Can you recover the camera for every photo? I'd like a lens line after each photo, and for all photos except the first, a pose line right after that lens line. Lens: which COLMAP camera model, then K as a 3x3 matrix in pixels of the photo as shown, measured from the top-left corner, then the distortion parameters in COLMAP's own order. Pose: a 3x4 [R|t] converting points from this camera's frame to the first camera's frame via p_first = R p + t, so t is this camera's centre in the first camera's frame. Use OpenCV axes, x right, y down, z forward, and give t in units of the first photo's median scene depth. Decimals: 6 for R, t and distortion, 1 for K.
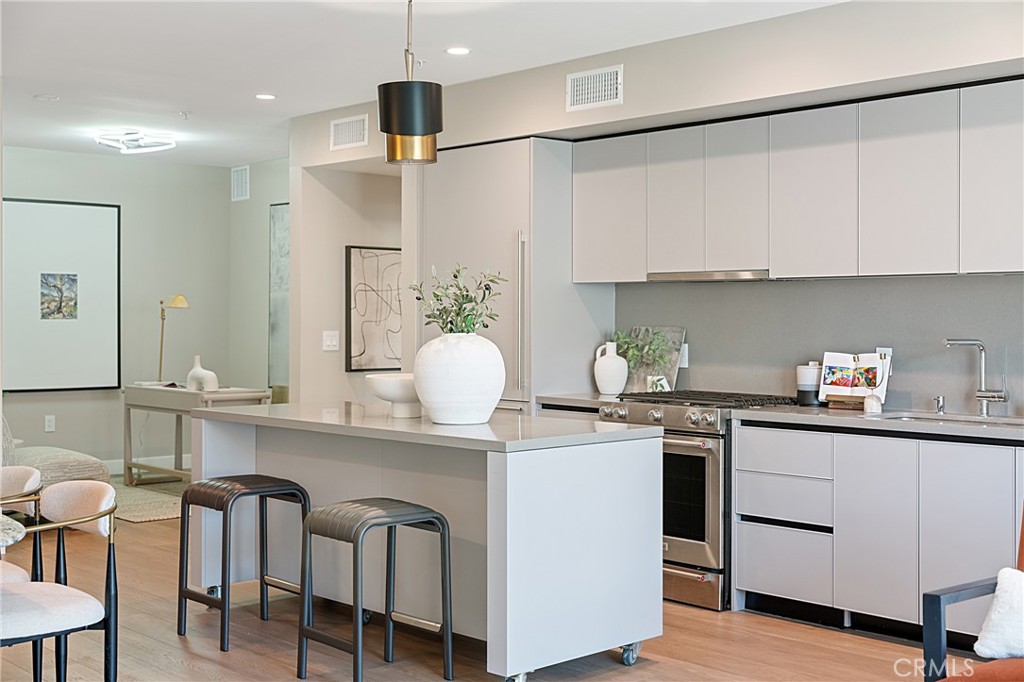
lens RADIAL K [[1252.8, 0, 490.2], [0, 1252.8, 328.3], [0, 0, 1]] dist [0.050642, 0.000000]
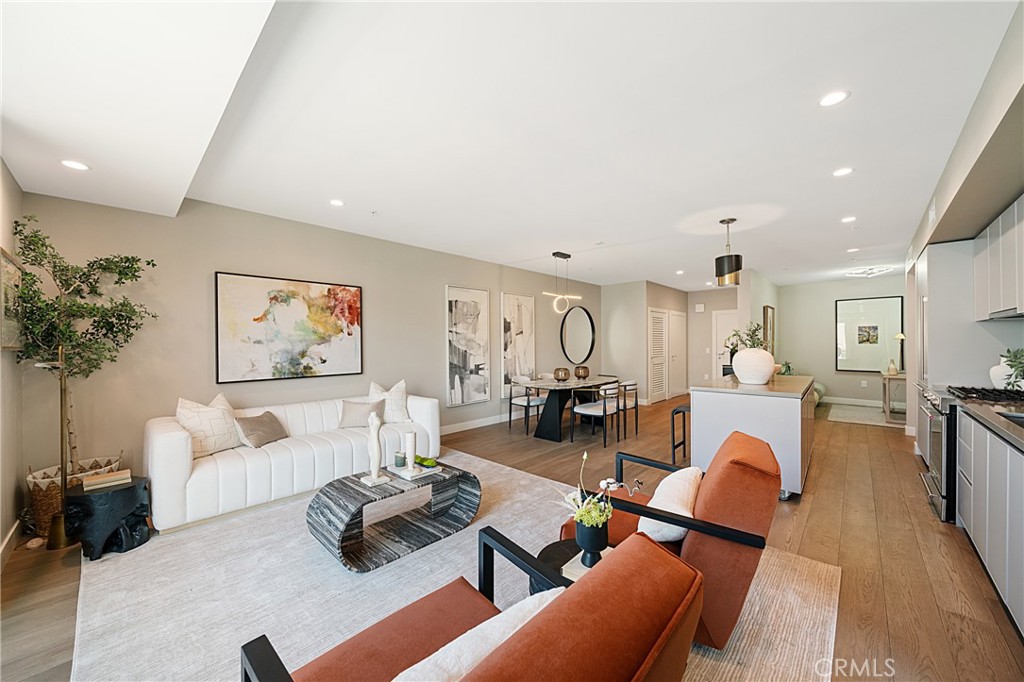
lens RADIAL K [[360.4, 0, 525.5], [0, 360.4, 345.7], [0, 0, 1]] dist [-0.002113, -0.000668]
pose [[0.137013, 0.004123, -0.990561, 0.522894], [-0.008191, 0.999962, 0.003029, 0.000408], [0.990535, 0.007698, 0.137041, 0.368841]]
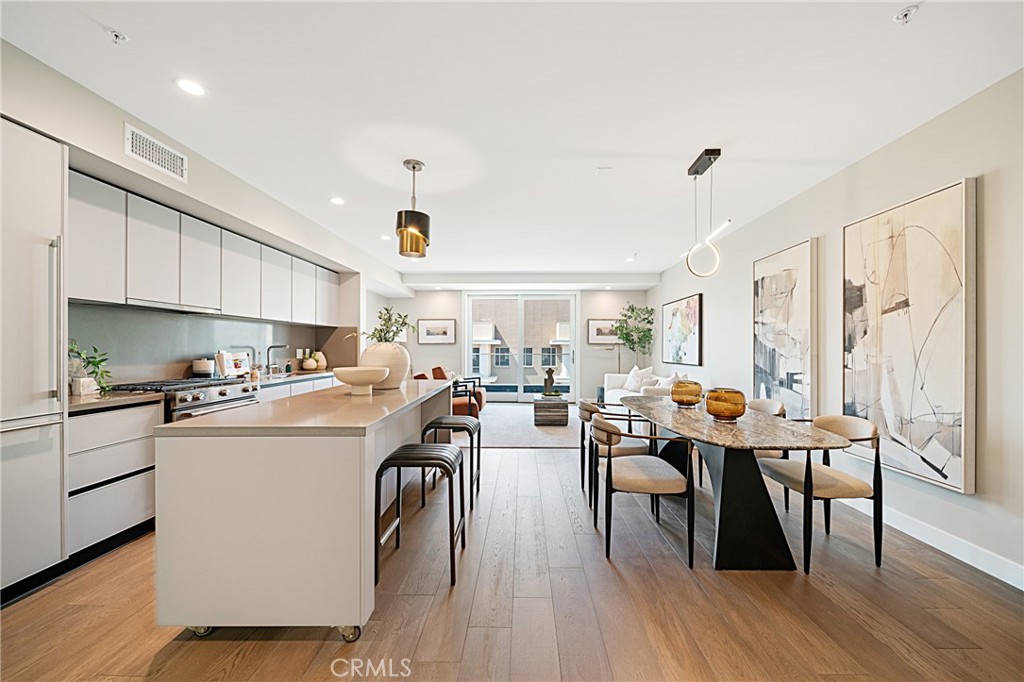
lens RADIAL K [[360.4, 0, 512.6], [0, 360.4, 349.4], [0, 0, 1]] dist [-0.002113, -0.000668]
pose [[-0.737577, -0.007633, 0.675220, -0.450668], [0.004249, 0.999864, 0.015944, 0.005945], [-0.675250, 0.014629, -0.737444, 1.055797]]
